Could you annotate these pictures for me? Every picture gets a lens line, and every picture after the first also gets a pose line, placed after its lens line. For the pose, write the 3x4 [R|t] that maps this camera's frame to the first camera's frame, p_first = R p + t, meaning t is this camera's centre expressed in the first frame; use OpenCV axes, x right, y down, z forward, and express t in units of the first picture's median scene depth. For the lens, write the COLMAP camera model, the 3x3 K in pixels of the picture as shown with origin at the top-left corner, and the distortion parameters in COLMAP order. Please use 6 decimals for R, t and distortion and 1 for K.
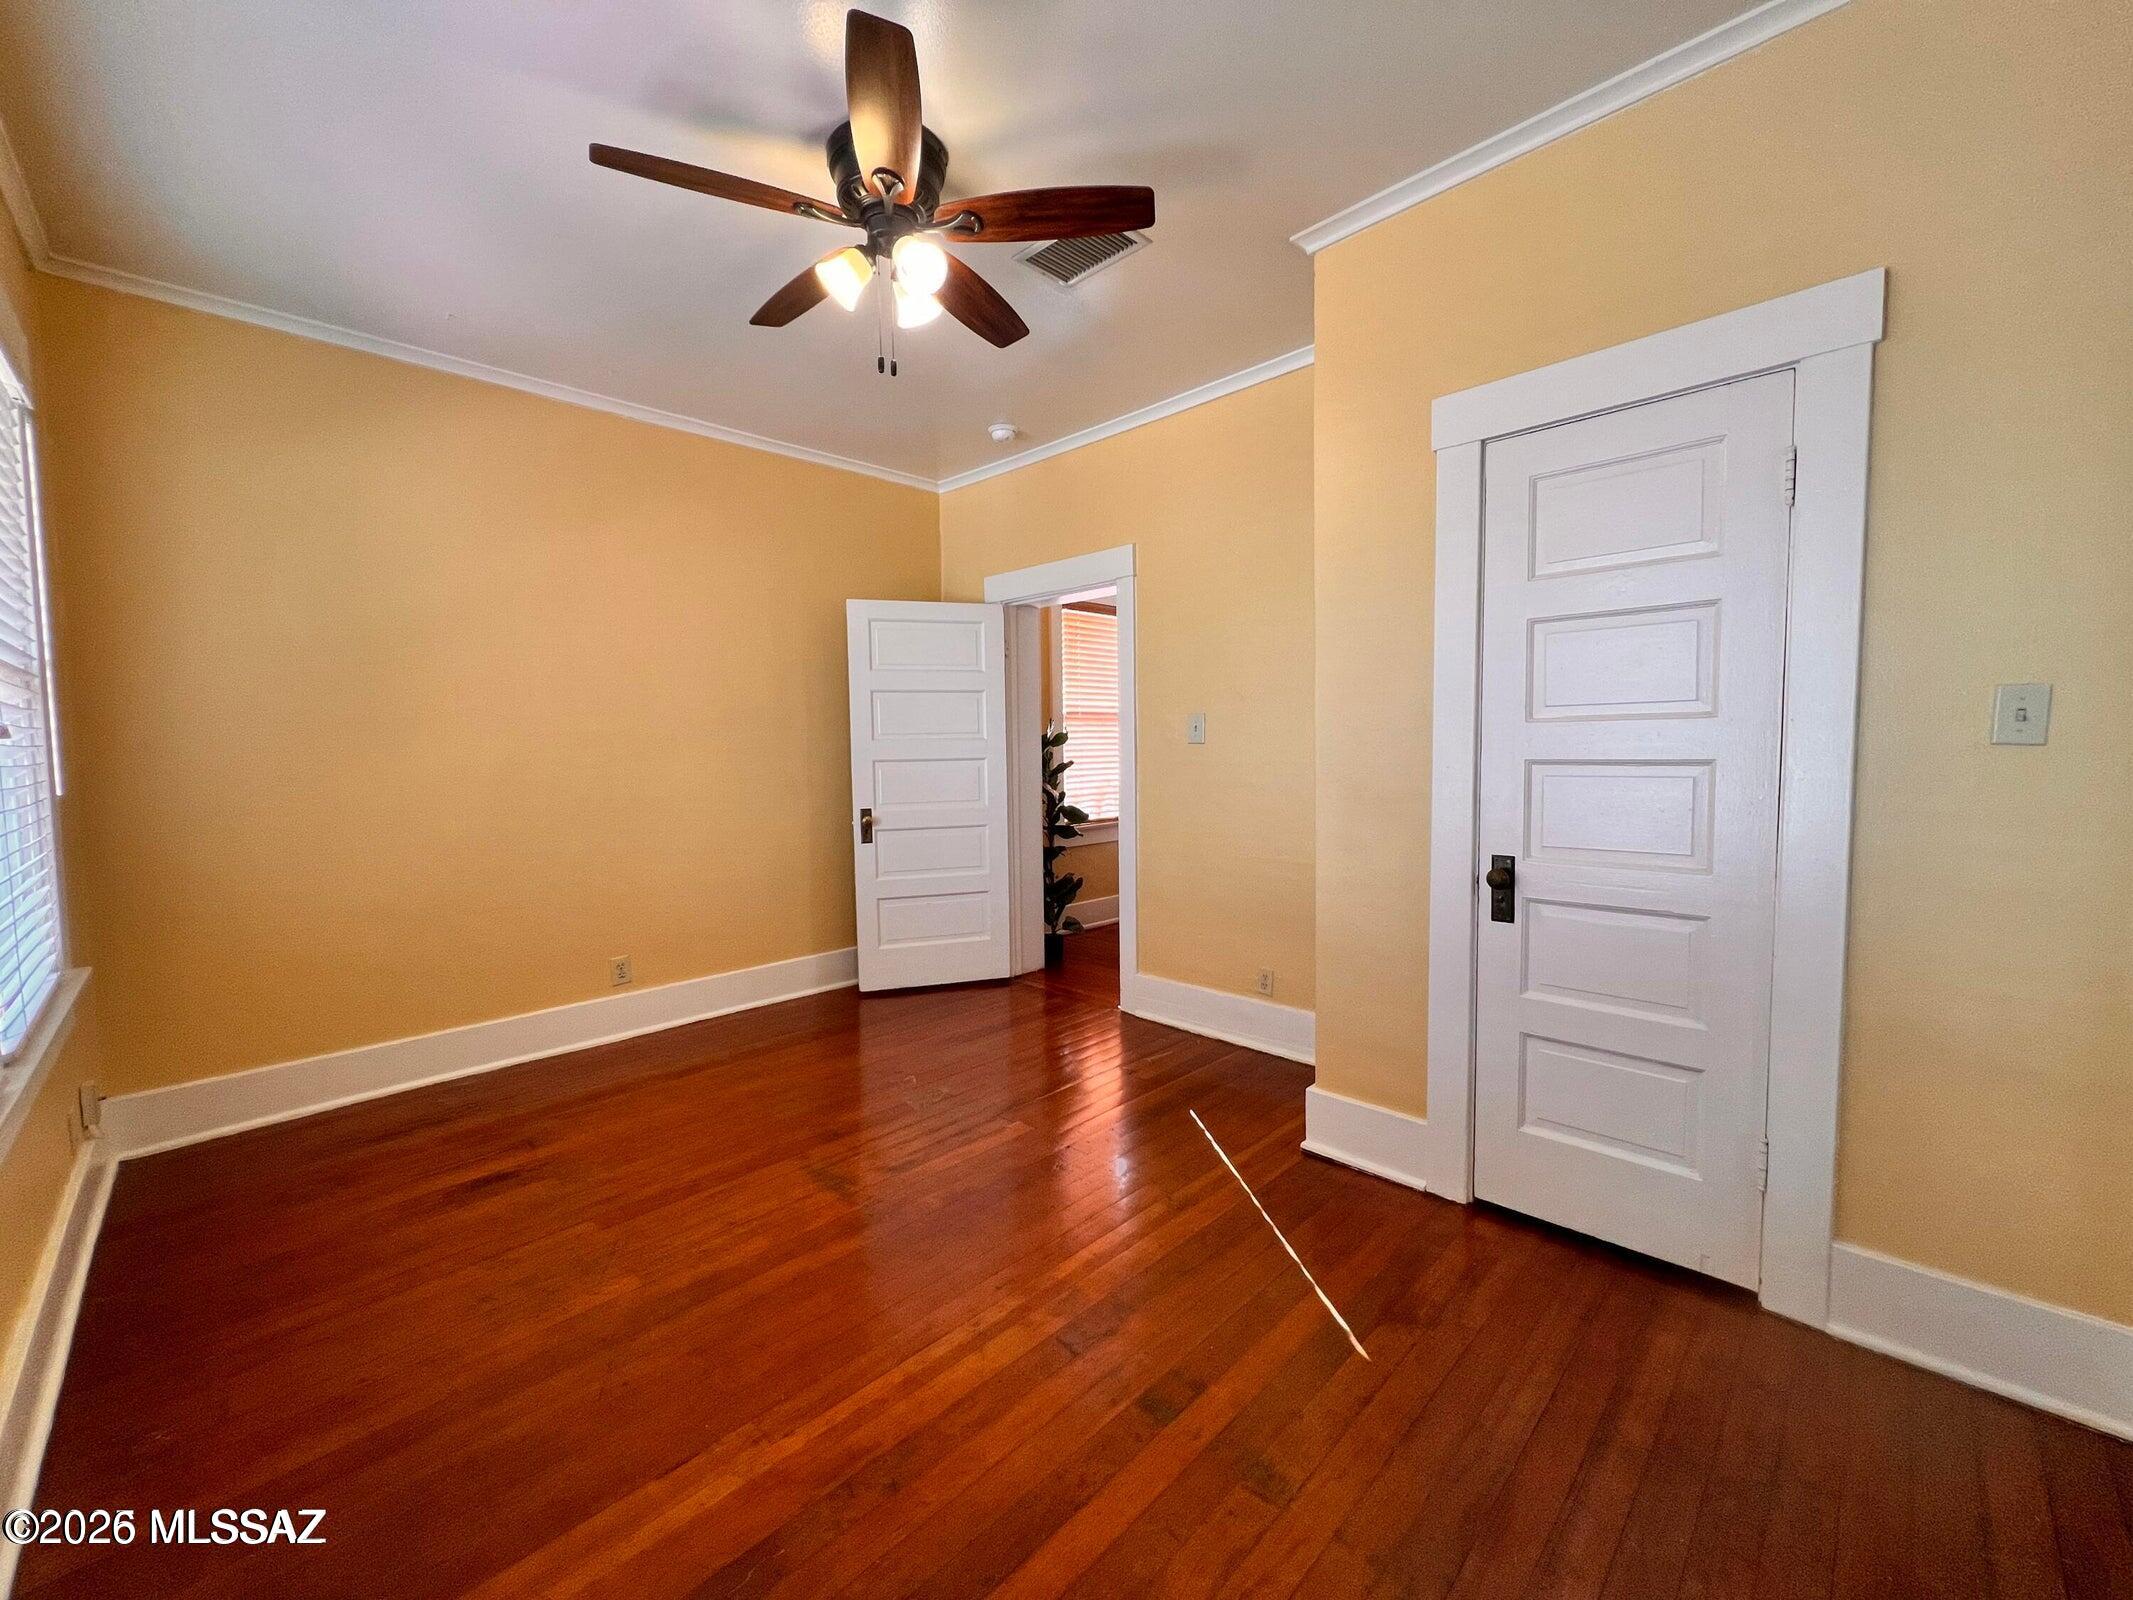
lens RADIAL K [[851.1, 0, 1062.6], [0, 851.1, 799.3], [0, 0, 1]] dist [-0.001100, 0.000362]
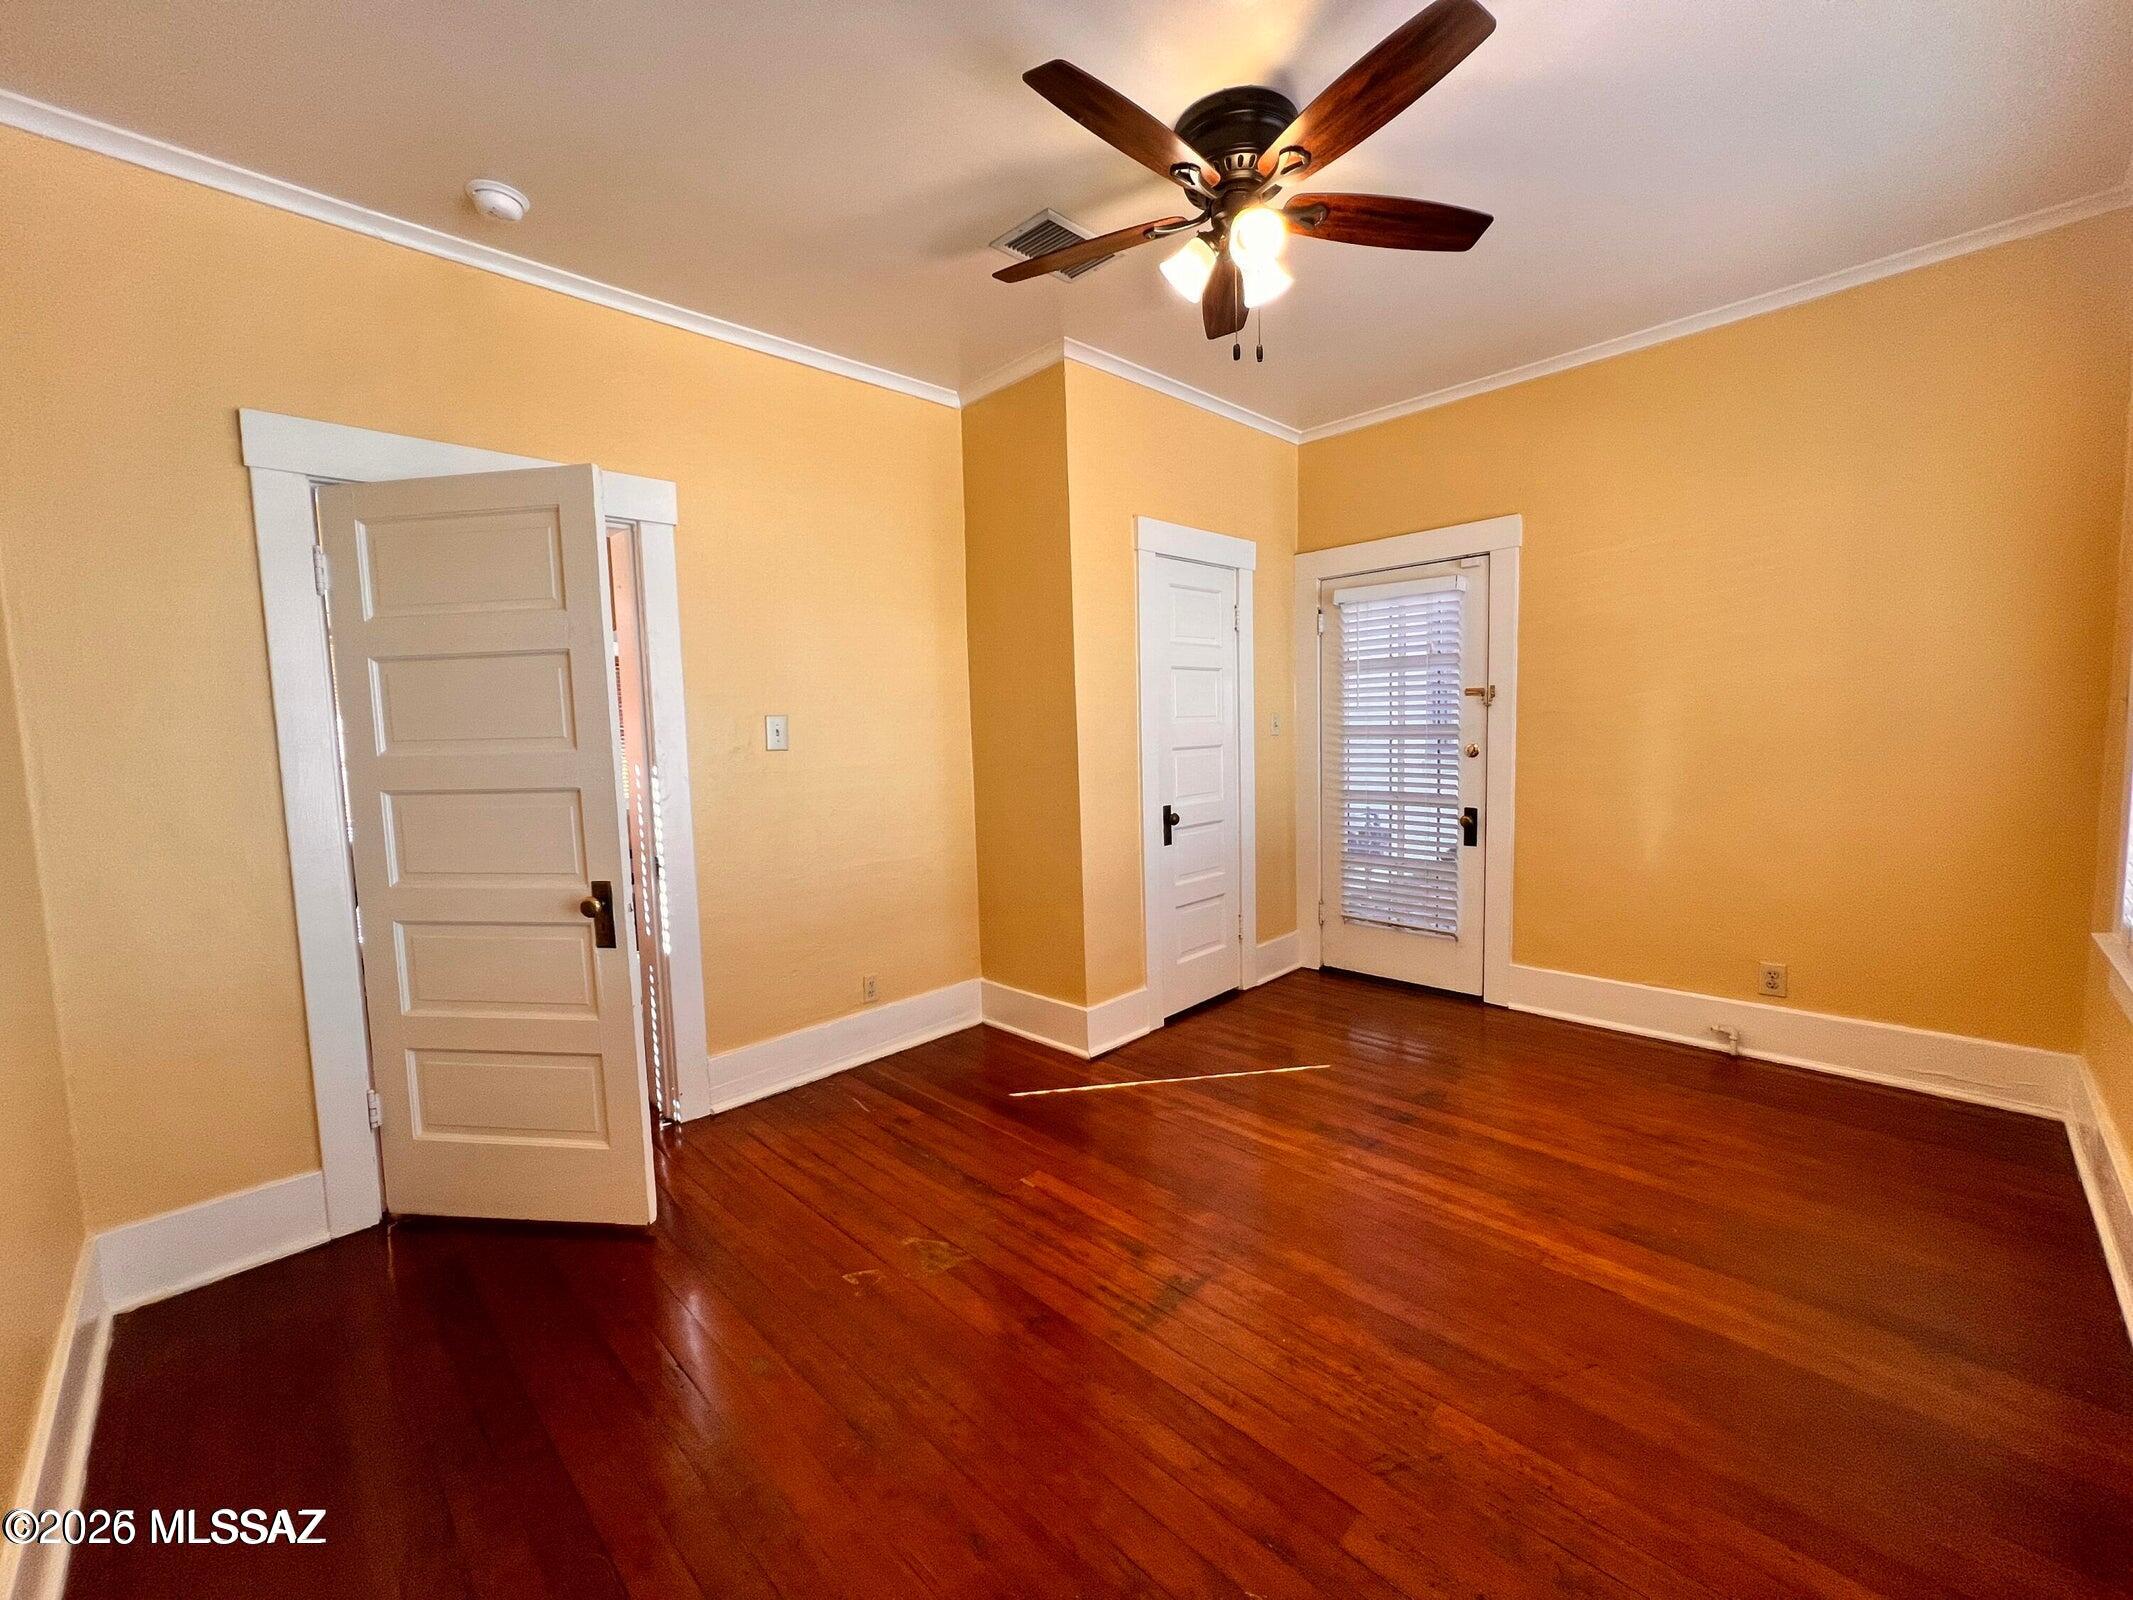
lens RADIAL K [[851.1, 0, 1062.6], [0, 851.1, 799.3], [0, 0, 1]] dist [-0.001100, 0.000362]
pose [[0.010442, -0.072747, 0.997296, -1.327077], [0.094303, 0.992977, 0.071445, -0.096848], [-0.995489, 0.093302, 0.017229, 1.354602]]
